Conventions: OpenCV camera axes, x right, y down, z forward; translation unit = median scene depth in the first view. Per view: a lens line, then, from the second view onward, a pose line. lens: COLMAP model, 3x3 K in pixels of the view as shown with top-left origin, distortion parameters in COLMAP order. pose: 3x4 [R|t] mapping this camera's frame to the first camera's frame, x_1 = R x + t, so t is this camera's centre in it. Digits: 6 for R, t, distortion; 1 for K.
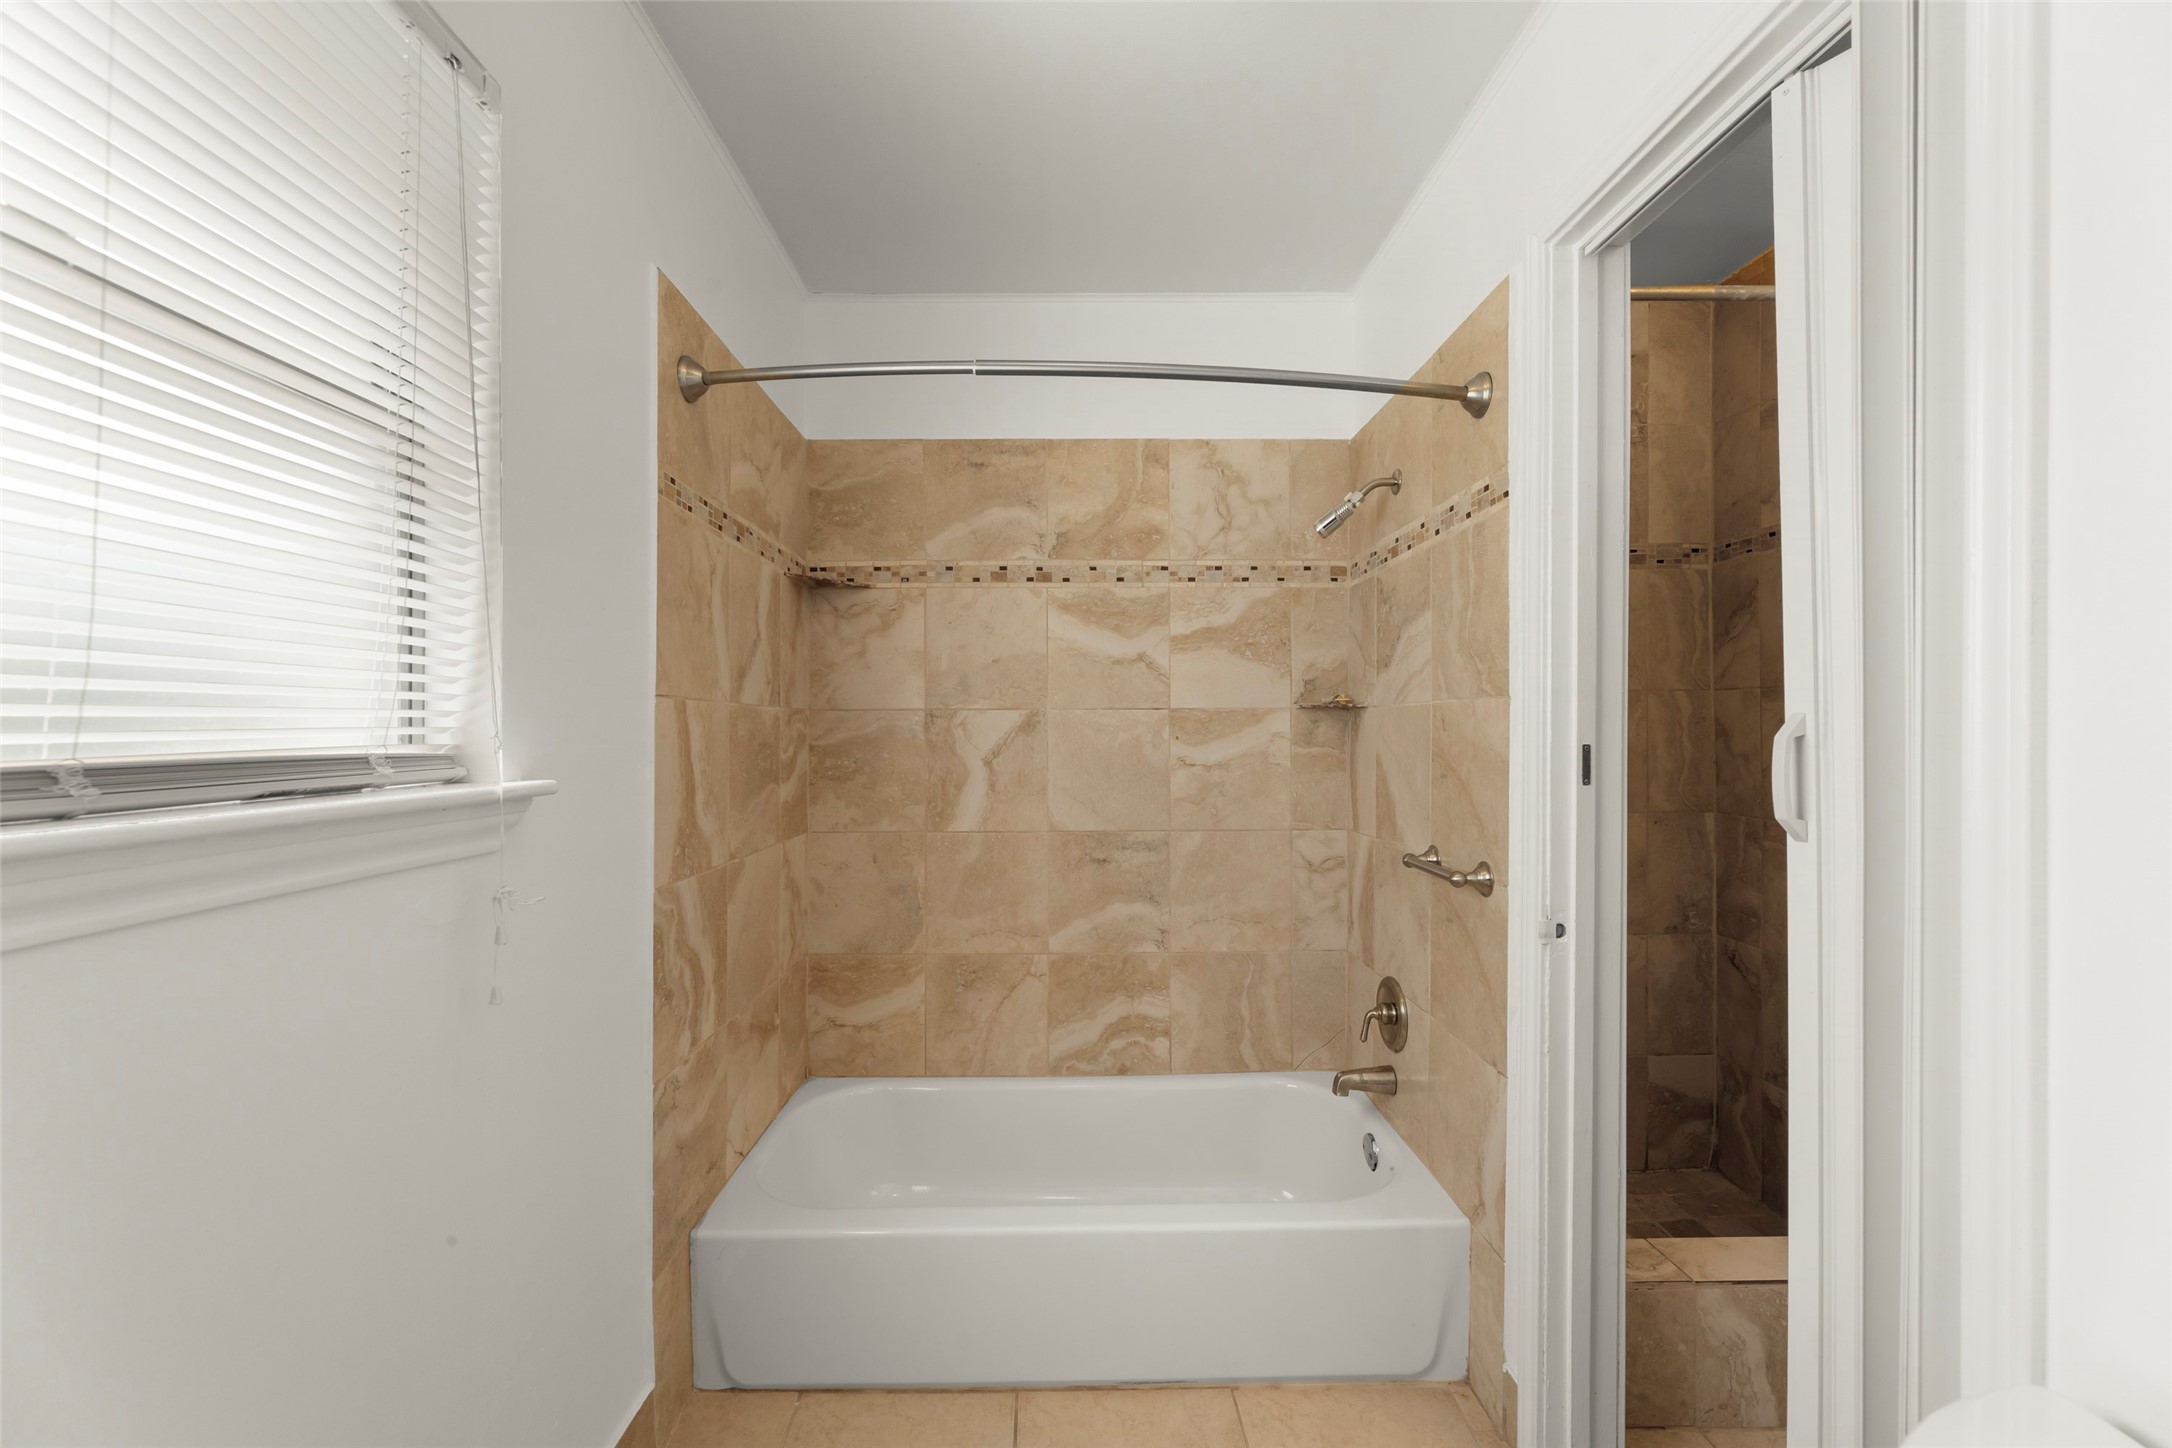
lens RADIAL K [[882.6, 0, 1081.3], [0, 882.6, 725.6], [0, 0, 1]] dist [-0.002359, -0.000016]
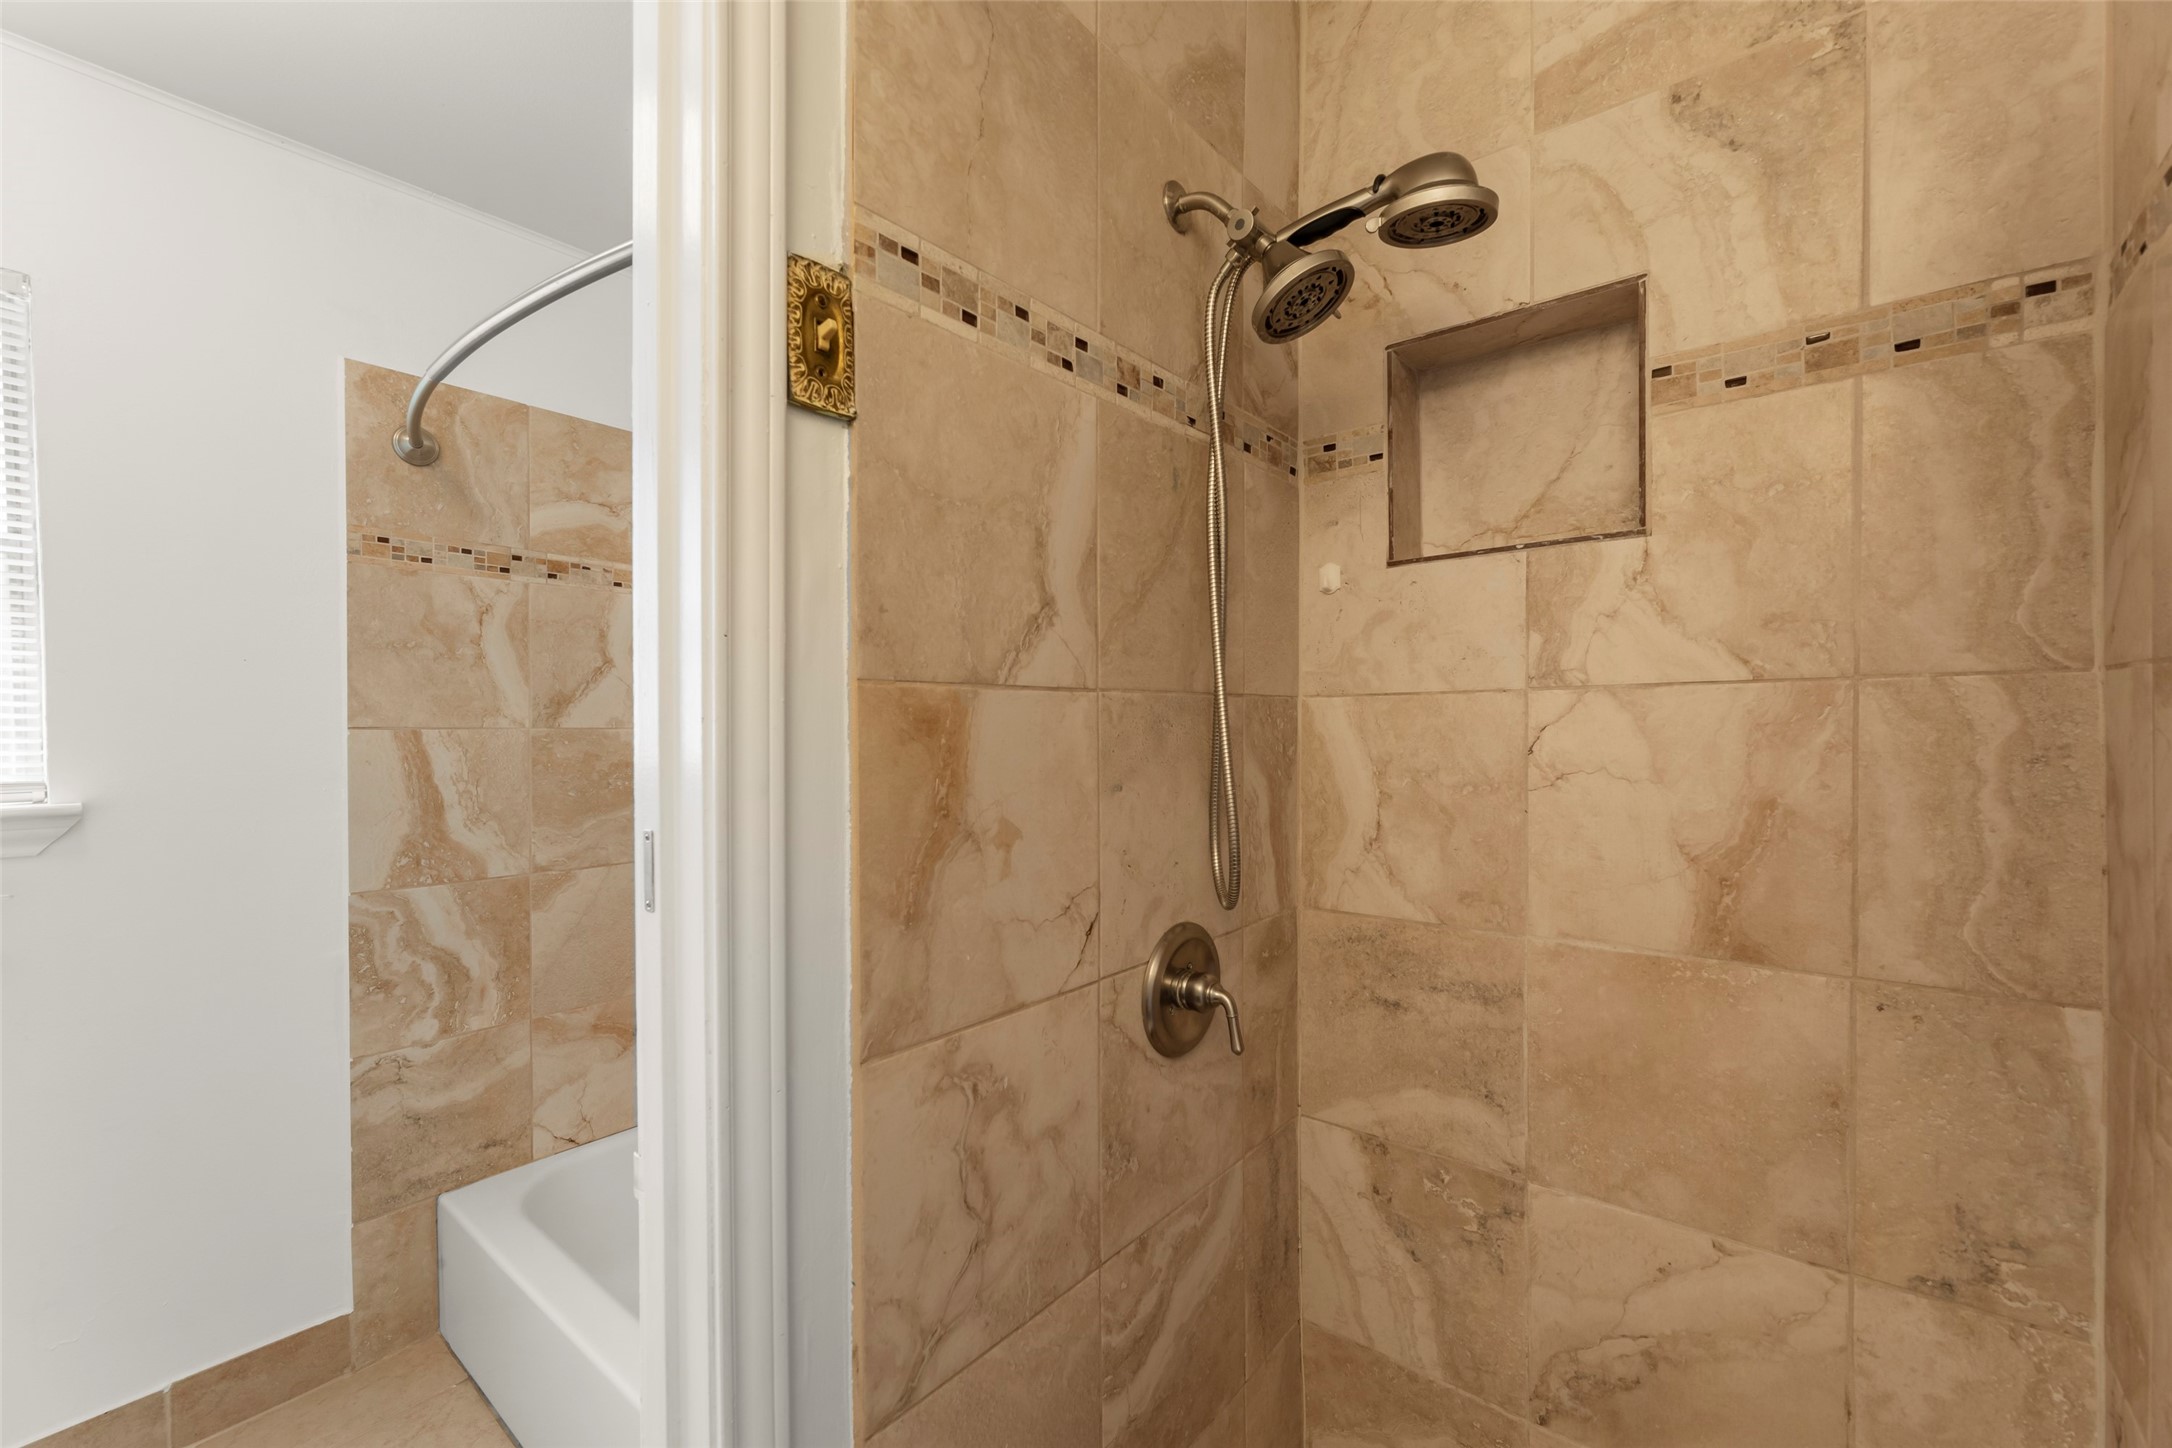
lens RADIAL K [[897.0, 0, 1071.7], [0, 897.0, 741.1], [0, 0, 1]] dist [-0.001060, -0.000110]
pose [[0.758111, 0.007943, -0.652077, 0.637187], [0.006973, 0.999770, 0.020285, -0.021535], [0.652089, -0.019925, 0.757881, 0.454419]]
